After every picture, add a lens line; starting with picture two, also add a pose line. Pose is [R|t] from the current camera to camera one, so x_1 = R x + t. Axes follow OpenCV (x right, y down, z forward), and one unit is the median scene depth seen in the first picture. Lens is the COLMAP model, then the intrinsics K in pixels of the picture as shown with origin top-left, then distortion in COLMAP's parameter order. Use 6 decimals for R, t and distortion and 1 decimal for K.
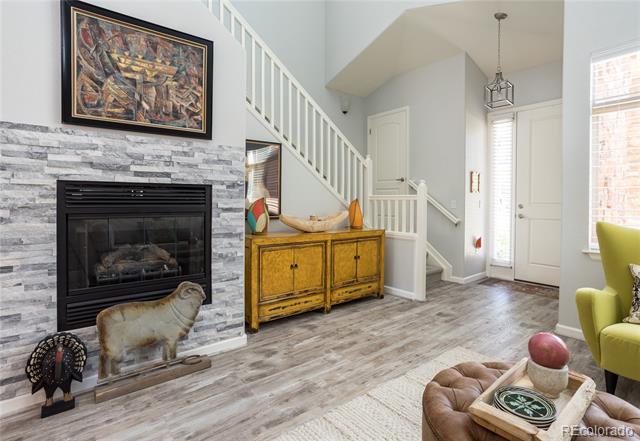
lens RADIAL K [[325.7, 0, 309.8], [0, 325.7, 203.2], [0, 0, 1]] dist [-0.026555, 0.004484]
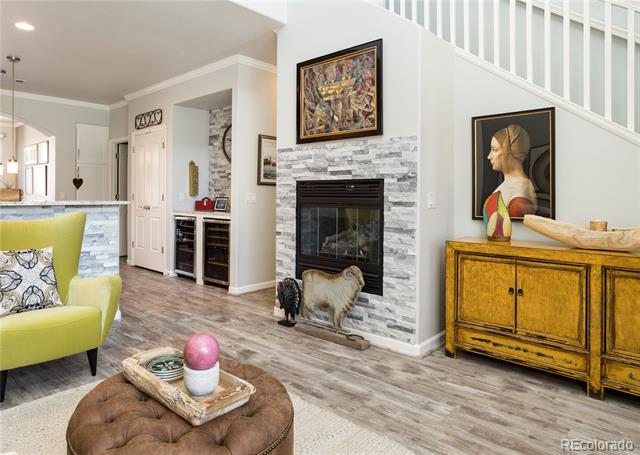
lens RADIAL K [[418.5, 0, 273.2], [0, 418.5, 187.6], [0, 0, 1]] dist [-0.047725, 0.016955]
pose [[0.113008, -0.017288, -0.993444, 0.991052], [-0.010768, 0.999769, -0.018623, -0.000276], [0.993536, 0.012802, 0.112796, 0.532933]]
